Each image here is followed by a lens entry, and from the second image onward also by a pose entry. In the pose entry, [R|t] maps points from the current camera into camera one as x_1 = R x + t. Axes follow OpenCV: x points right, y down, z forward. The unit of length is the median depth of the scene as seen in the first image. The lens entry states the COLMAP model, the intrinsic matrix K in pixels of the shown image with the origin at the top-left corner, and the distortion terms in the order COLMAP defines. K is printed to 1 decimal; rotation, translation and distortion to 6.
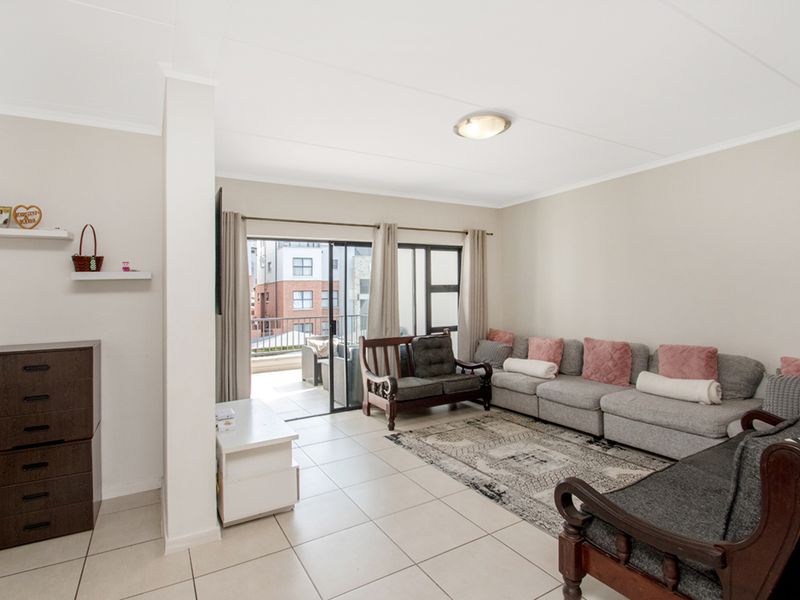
lens RADIAL K [[415.4, 0, 394.5], [0, 415.4, 303.5], [0, 0, 1]] dist [0.004830, -0.000072]
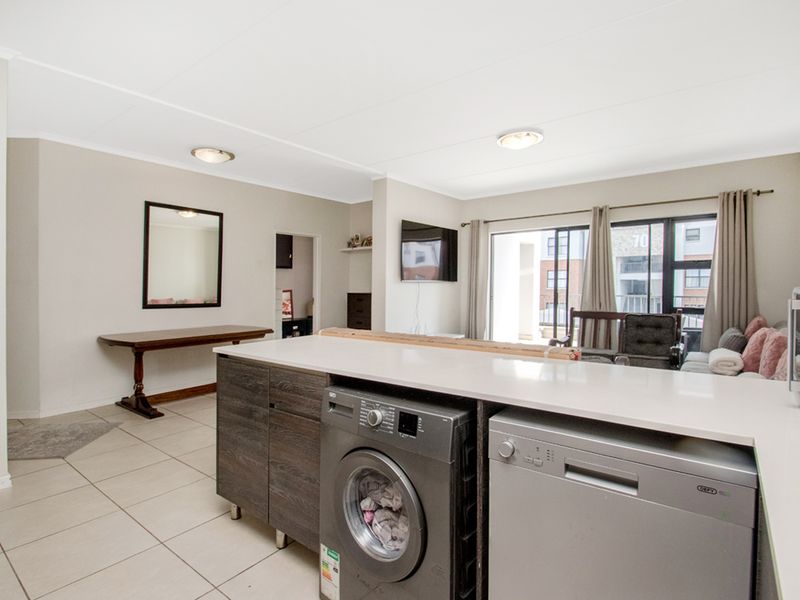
lens RADIAL K [[415.4, 0, 397.6], [0, 415.4, 303.9], [0, 0, 1]] dist [0.004830, -0.000072]
pose [[0.379967, 0.070878, -0.922281, 1.036572], [-0.017993, 0.997438, 0.069241, -0.004563], [0.924825, -0.009715, 0.380269, 0.127385]]
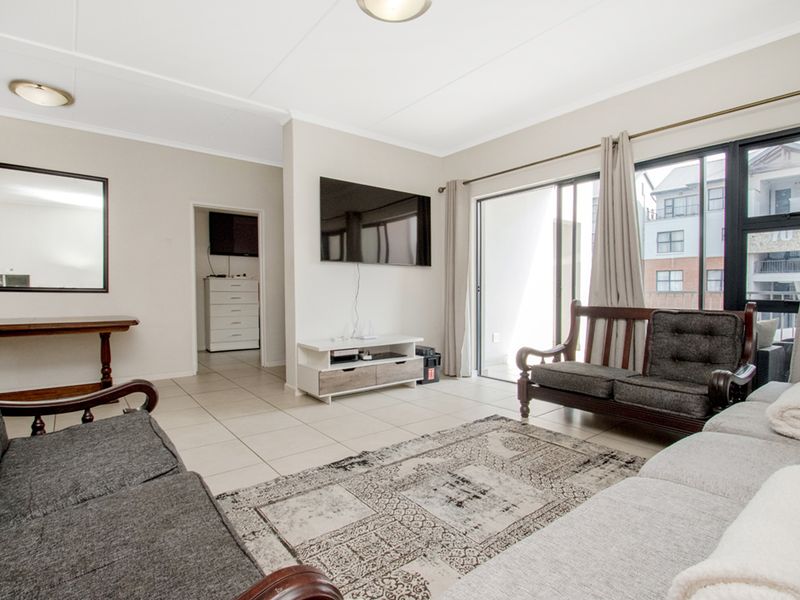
lens RADIAL K [[415.4, 0, 400.6], [0, 415.4, 305.9], [0, 0, 1]] dist [0.004830, -0.000072]
pose [[0.153896, 0.067919, -0.985750, 0.790753], [-0.018566, 0.997657, 0.065841, 0.056232], [0.987913, 0.008169, 0.154797, 0.723554]]
